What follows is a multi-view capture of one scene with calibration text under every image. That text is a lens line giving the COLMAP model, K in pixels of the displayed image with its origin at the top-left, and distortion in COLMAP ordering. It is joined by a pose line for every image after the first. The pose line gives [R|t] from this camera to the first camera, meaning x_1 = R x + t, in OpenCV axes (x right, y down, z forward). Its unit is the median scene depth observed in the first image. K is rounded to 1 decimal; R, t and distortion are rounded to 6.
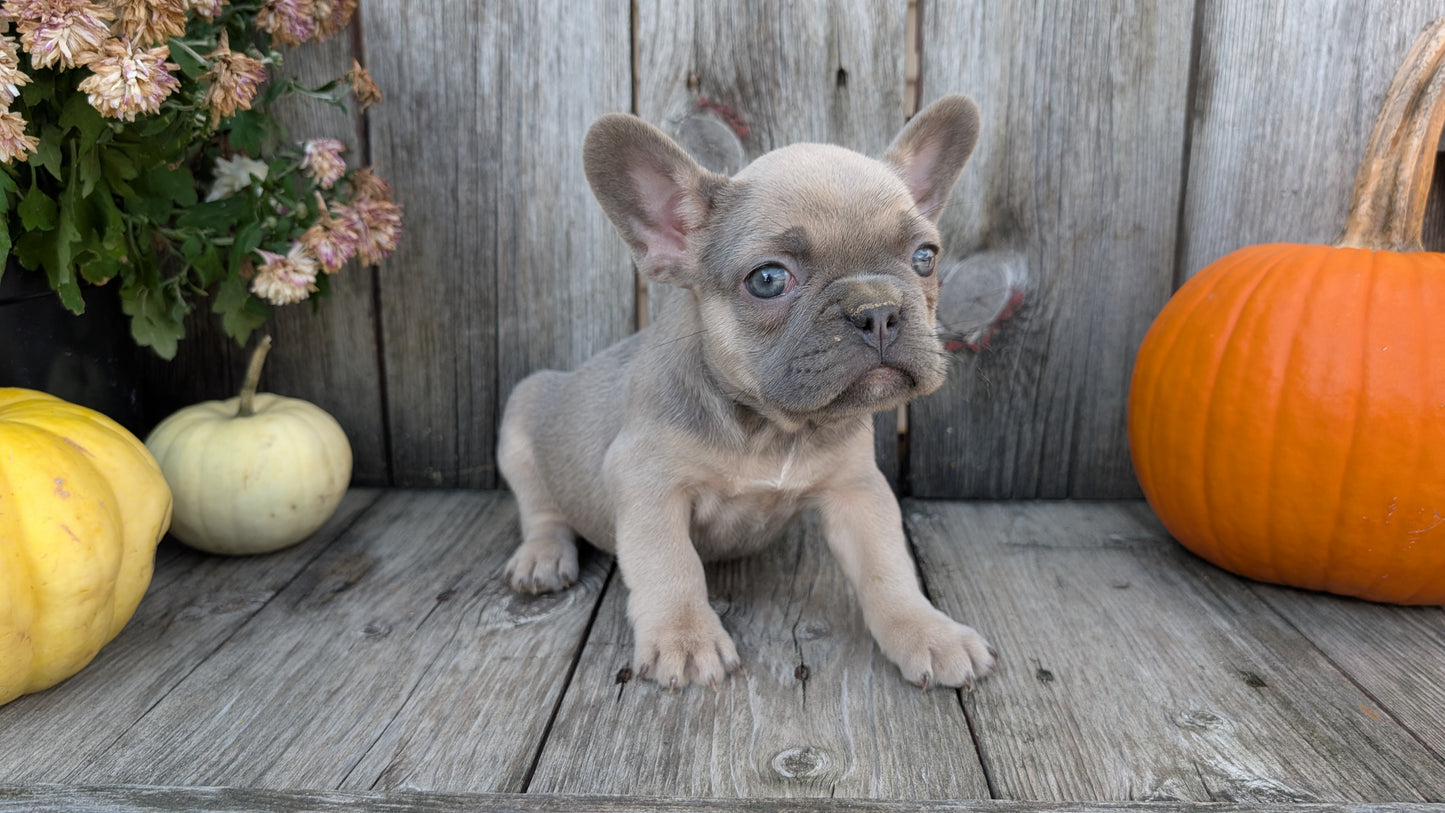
lens RADIAL K [[1116.1, 0, 736.7], [0, 1116.1, 413.4], [0, 0, 1]] dist [-0.046445, 0.039492]
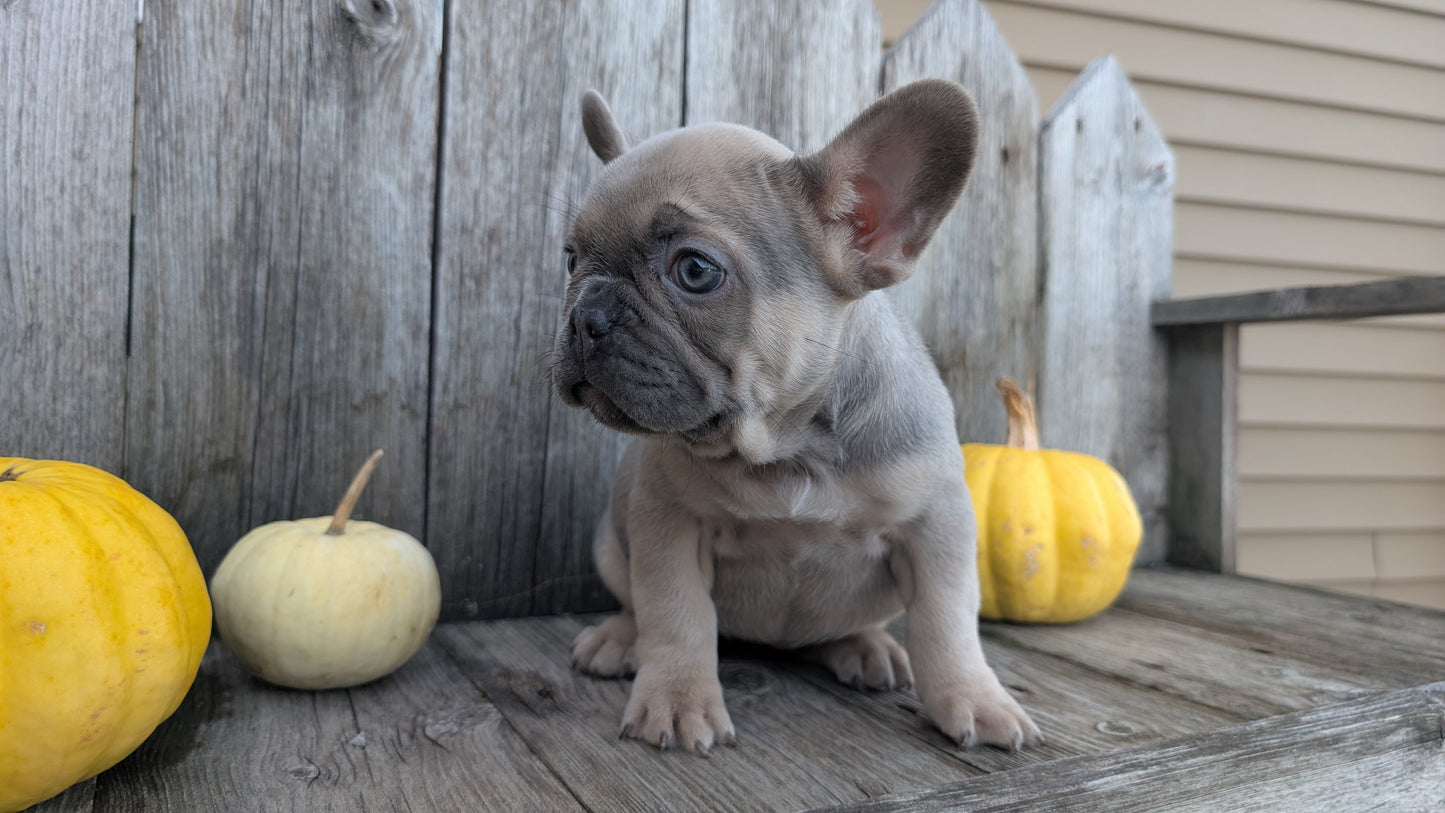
lens RADIAL K [[1116.1, 0, 729.6], [0, 1116.1, 382.9], [0, 0, 1]] dist [-0.046445, 0.039492]
pose [[0.865772, 0.019514, 0.500058, -0.633419], [0.087824, 0.977807, -0.190212, 0.077602], [-0.492672, 0.208597, 0.844844, 0.027063]]
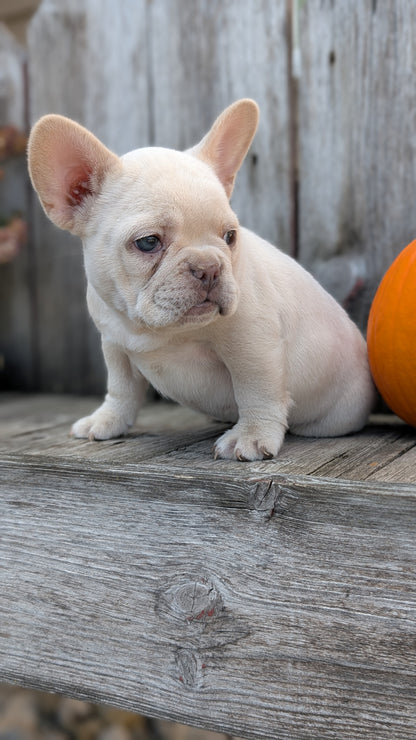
lens RADIAL K [[850.8, 0, 197.6], [0, 850.8, 371.7], [0, 0, 1]] dist [0.000969, 0.000000]
pose [[0.913535, 0.024920, -0.405995, 0.571504], [-0.086428, 0.987222, -0.133878, 0.220955], [0.397471, 0.157392, 0.904016, -0.205811]]
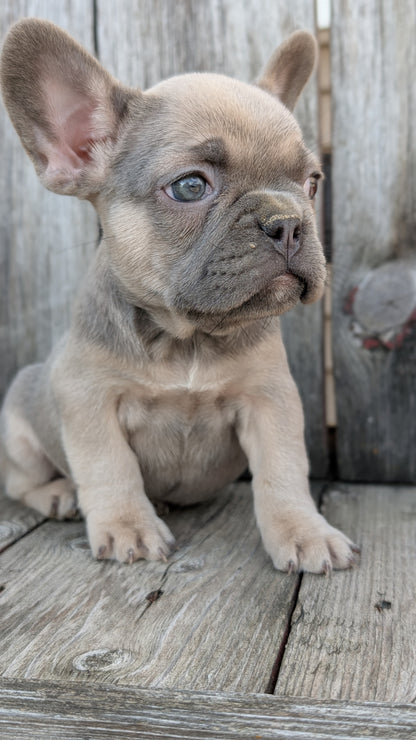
lens RADIAL K [[862.1, 0, 198.4], [0, 862.1, 363.9], [0, 0, 1]] dist [-0.020094, 0.000000]
pose [[0.986129, -0.007351, -0.165817, 0.177720], [-0.019043, 0.987412, -0.157021, 0.106381], [0.164884, 0.158000, 0.973576, 0.126344]]
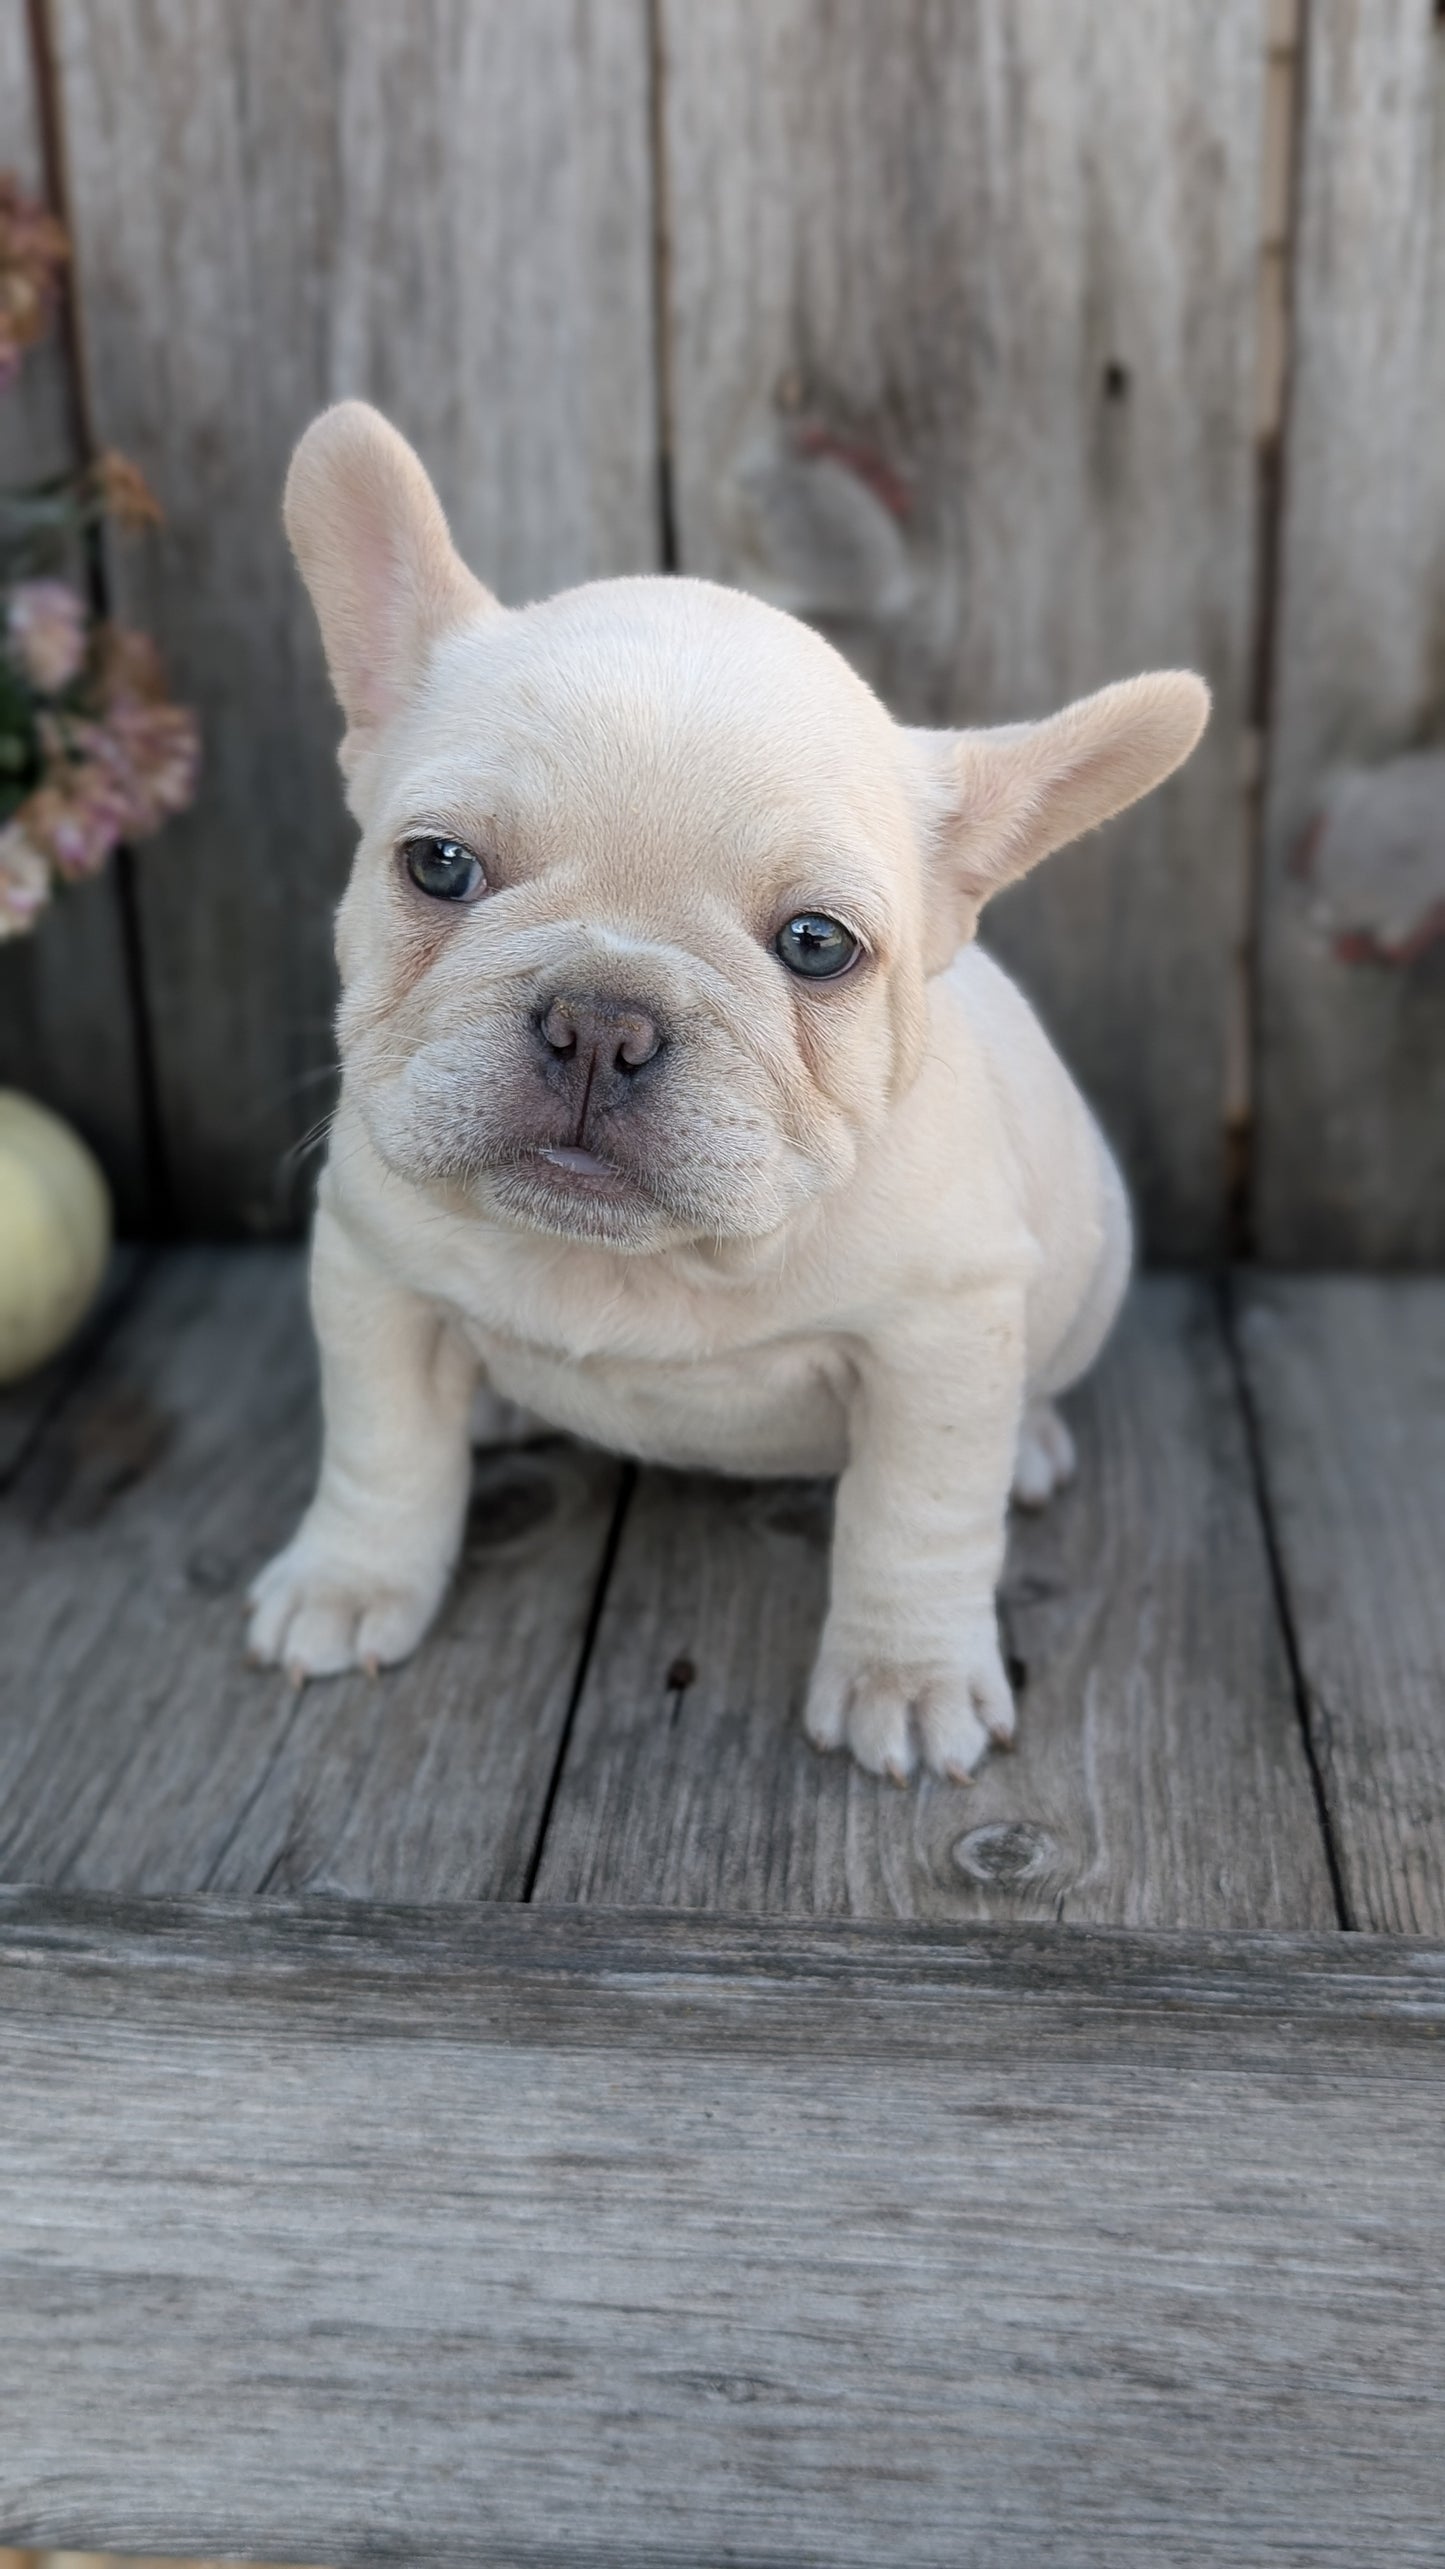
lens RADIAL K [[2992.8, 0, 599.7], [0, 2992.8, 1269.8], [0, 0, 1]] dist [-0.020094, 0.000000]
pose [[0.996586, 0.002066, -0.082530, -0.015273], [0.011835, 0.985785, 0.167595, -0.150498], [0.081703, -0.168000, 0.982395, -0.295790]]
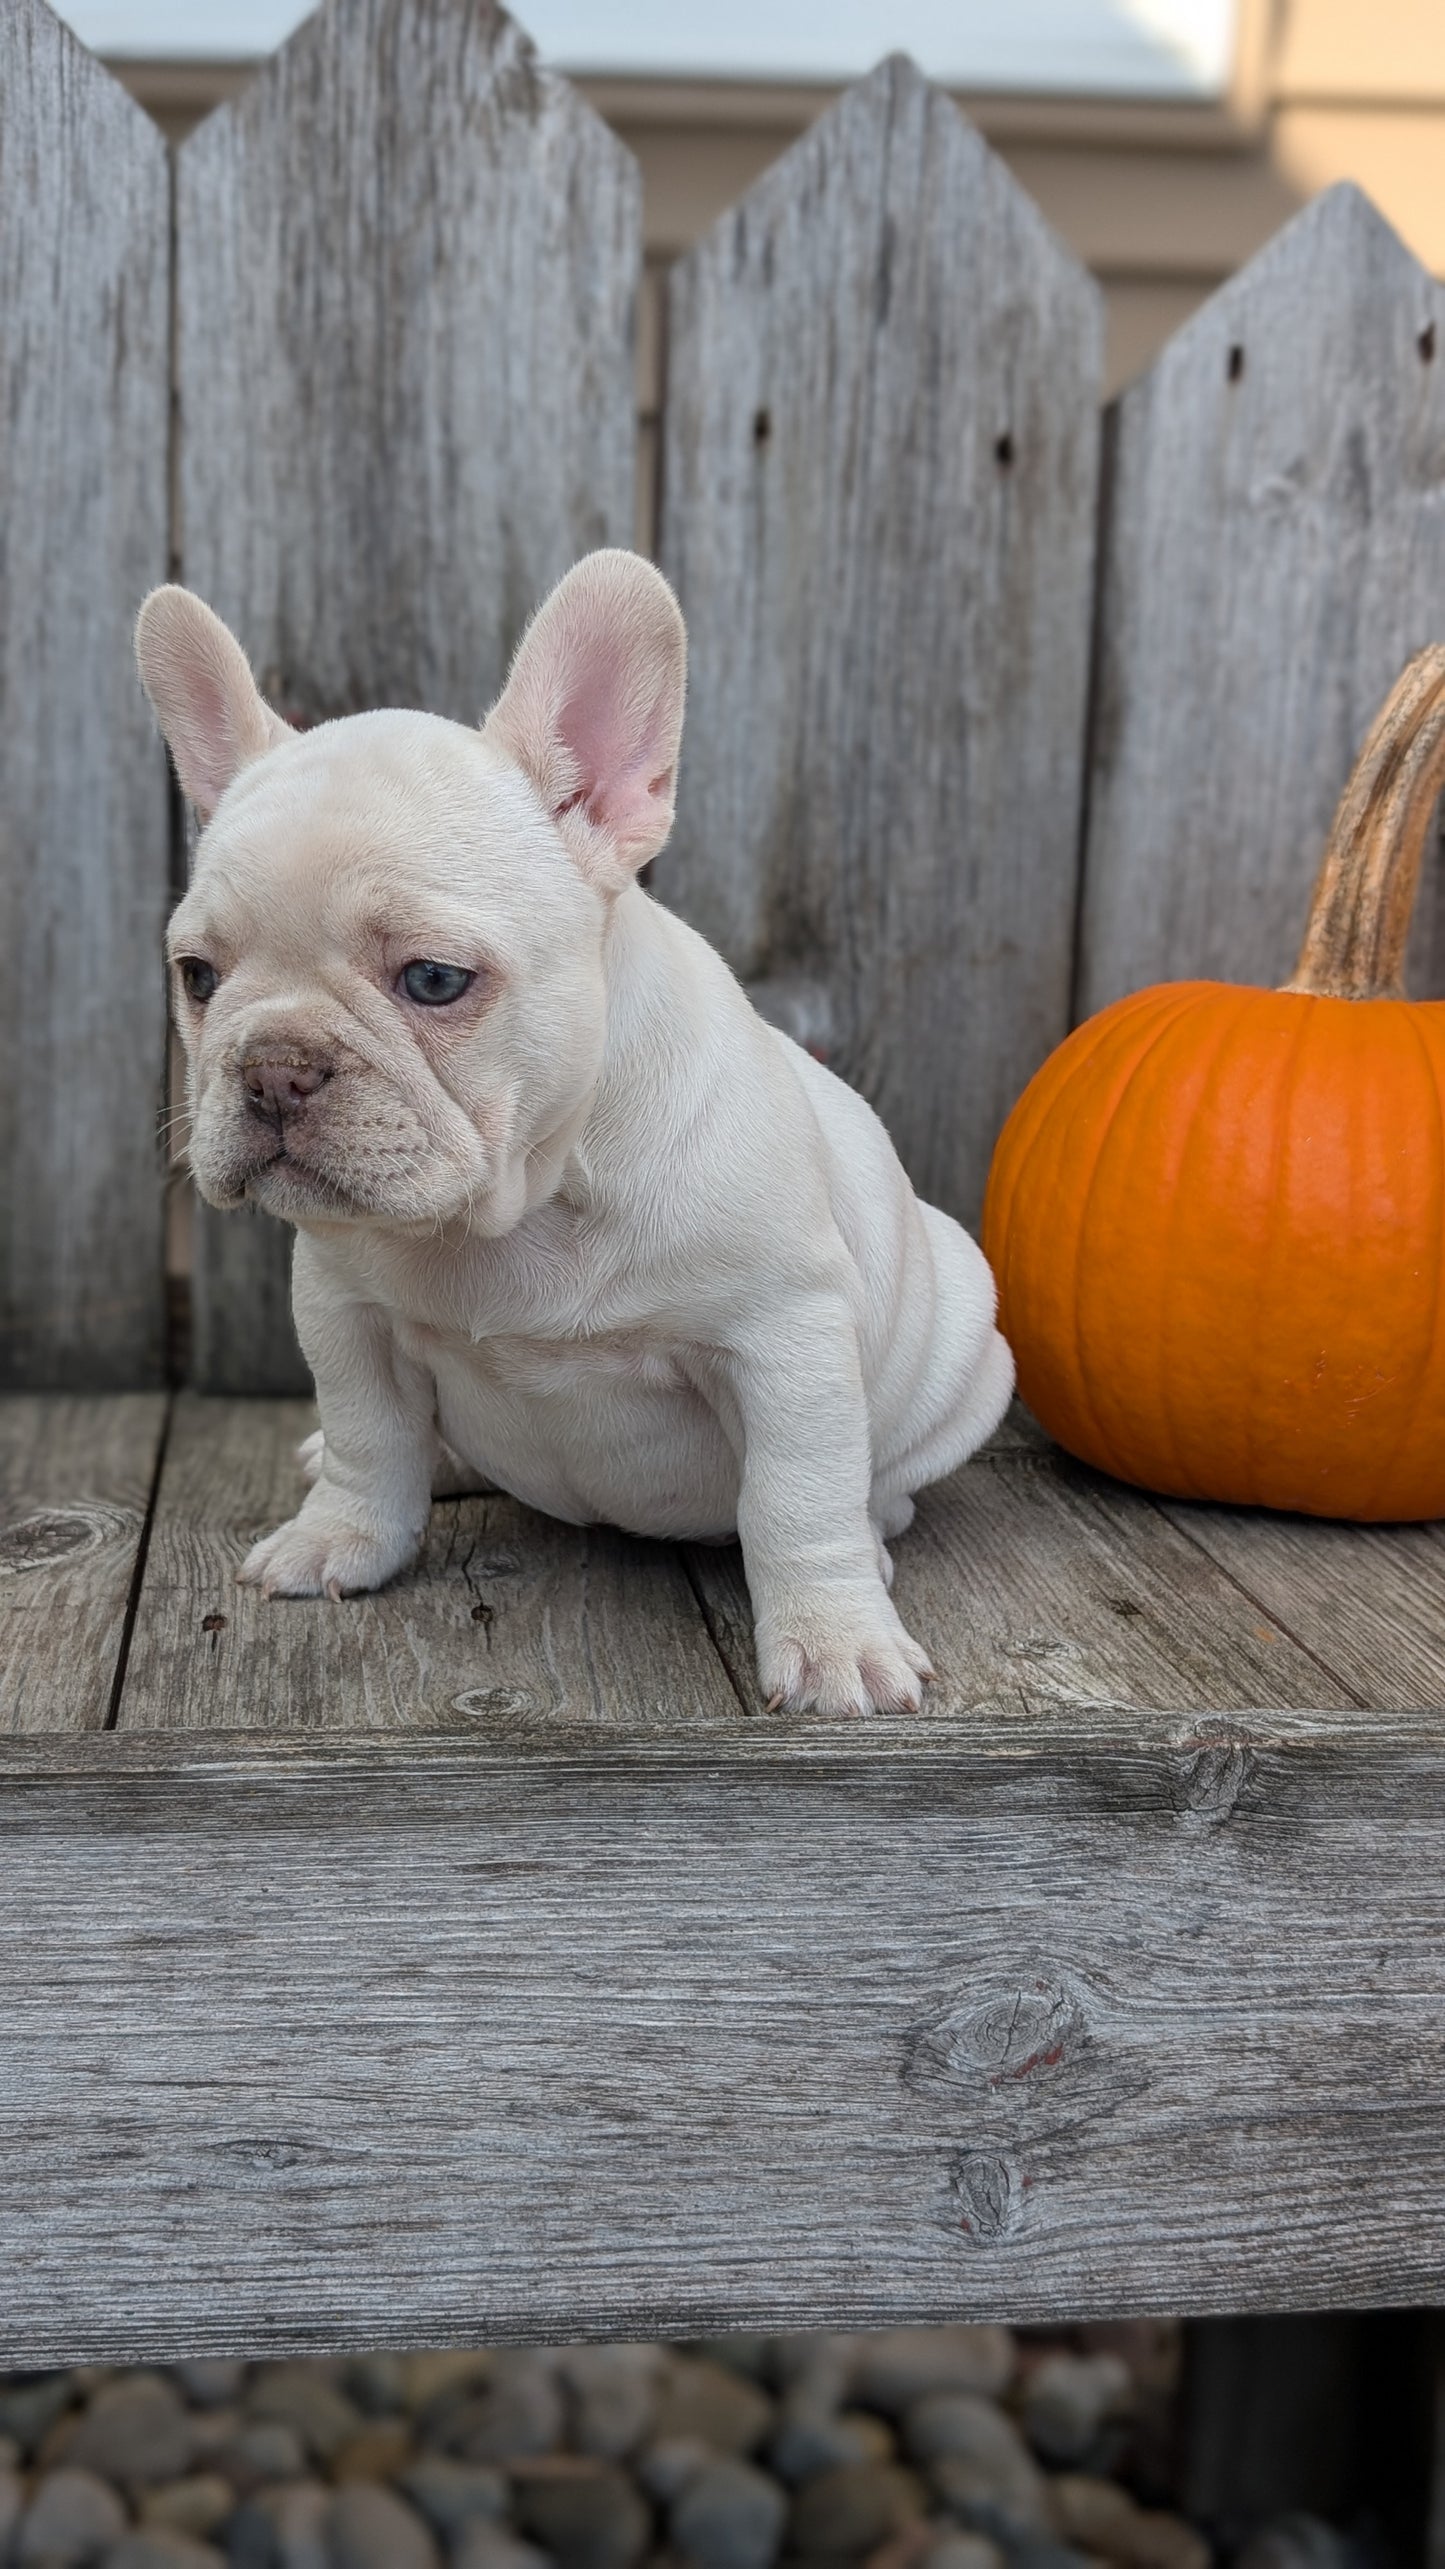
lens RADIAL K [[2953.5, 0, 681.0], [0, 2953.5, 1248.3], [0, 0, 1]] dist [0.000969, 0.000000]
pose [[0.985400, 0.004087, 0.170208, -0.093748], [0.001480, 0.999468, -0.032567, 0.052803], [-0.170250, 0.032344, 0.984870, -0.580132]]
